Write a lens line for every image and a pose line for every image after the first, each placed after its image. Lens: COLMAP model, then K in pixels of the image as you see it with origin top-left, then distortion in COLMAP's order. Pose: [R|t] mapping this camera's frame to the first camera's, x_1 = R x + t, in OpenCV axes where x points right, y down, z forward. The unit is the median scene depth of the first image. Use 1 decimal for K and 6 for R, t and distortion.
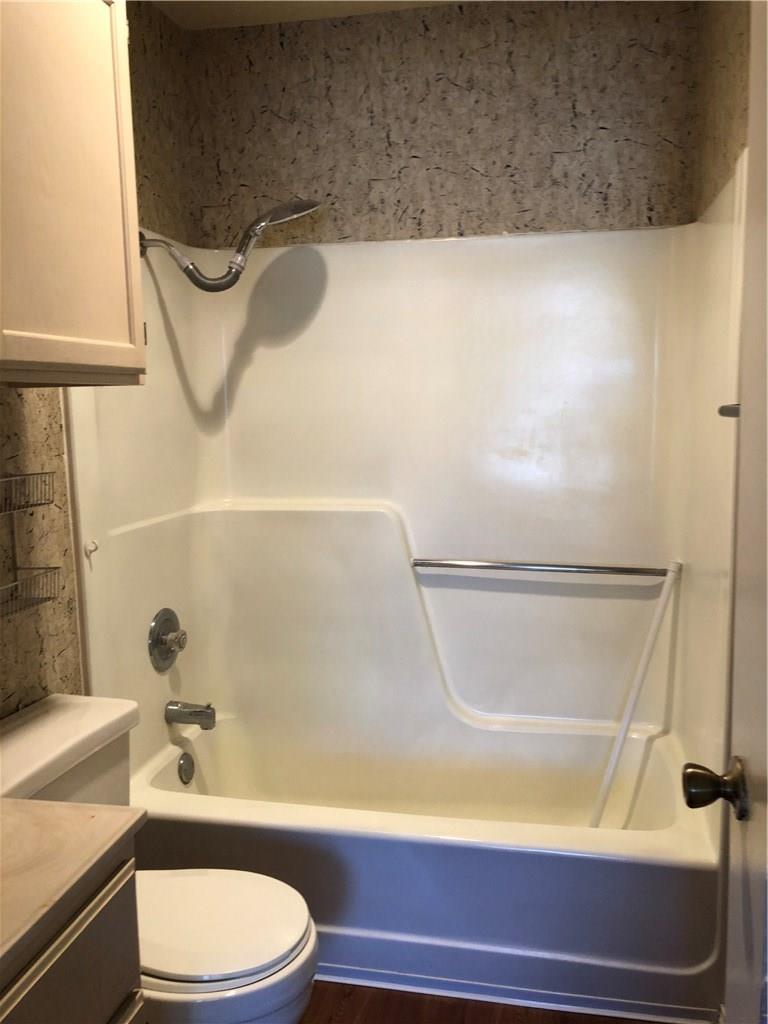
lens RADIAL K [[833.3, 0, 384.0], [0, 833.3, 512.0], [0, 0, 1]] dist [0.026733, -0.014731]
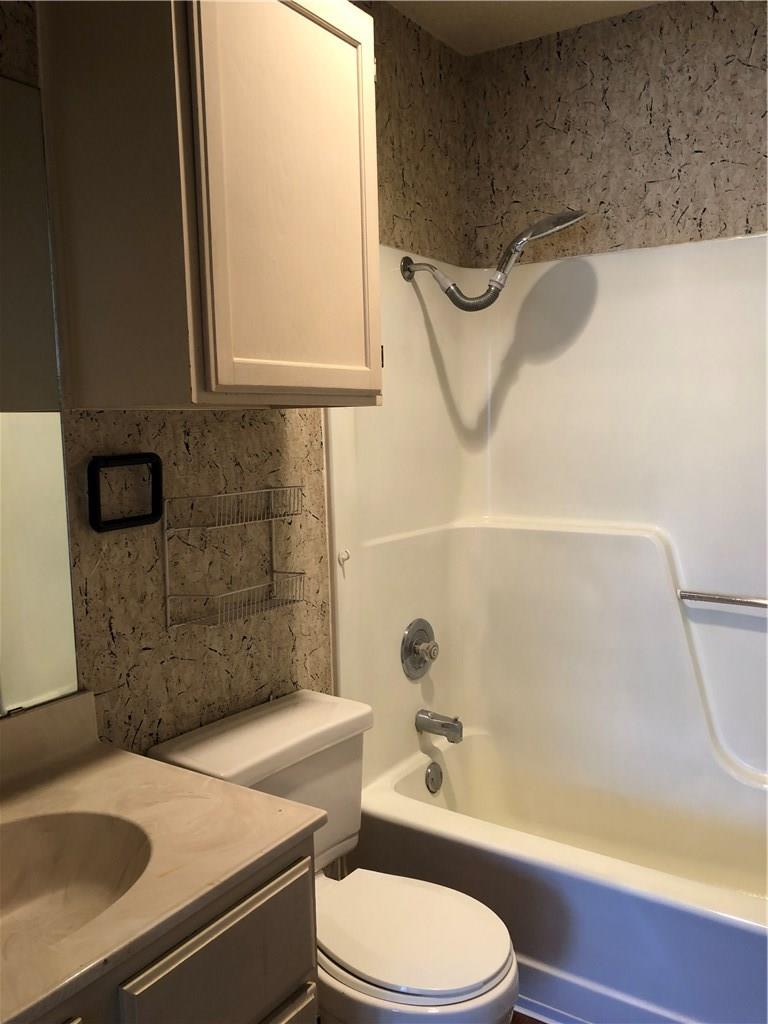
lens RADIAL K [[834.5, 0, 396.4], [0, 834.5, 517.6], [0, 0, 1]] dist [0.035770, -0.016241]
pose [[0.925690, 0.044410, -0.375666, 0.097235], [-0.047878, 0.998853, 0.000103, -0.009269], [0.375240, 0.017891, 0.926755, 0.030830]]
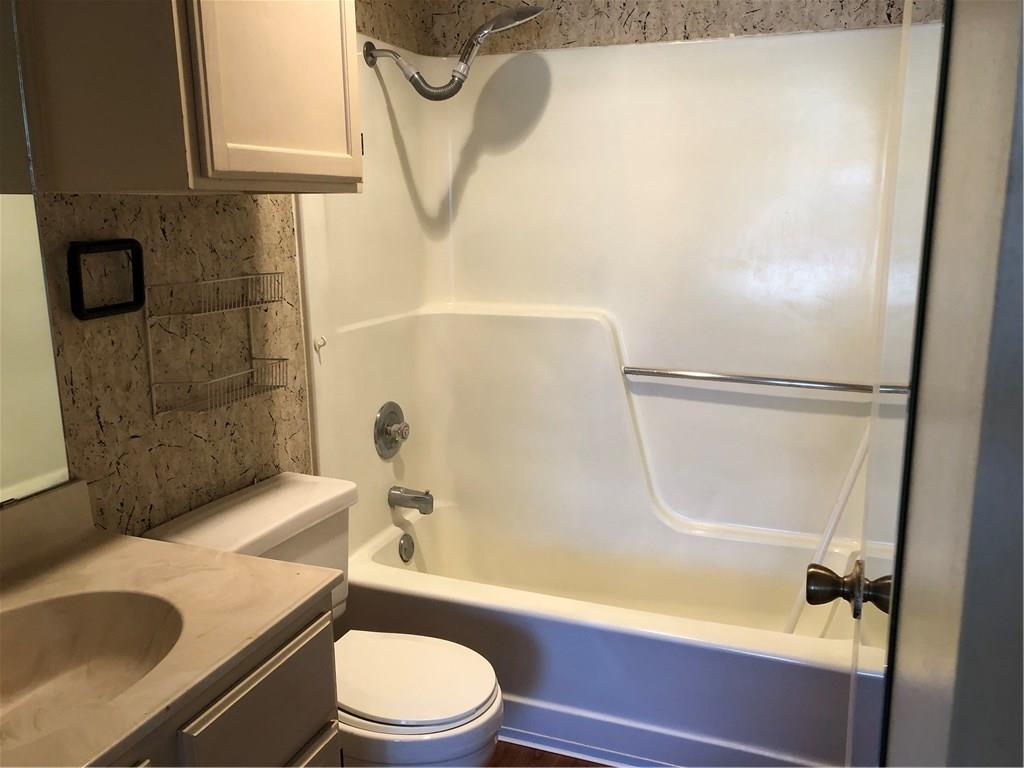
lens RADIAL K [[834.5, 0, 511.6], [0, 834.5, 391.9], [0, 0, 1]] dist [0.035770, -0.016241]
pose [[0.986975, 0.045981, -0.154166, 0.061949], [-0.032156, 0.995332, 0.091000, -0.000840], [0.157630, -0.084857, 0.983846, -0.040092]]
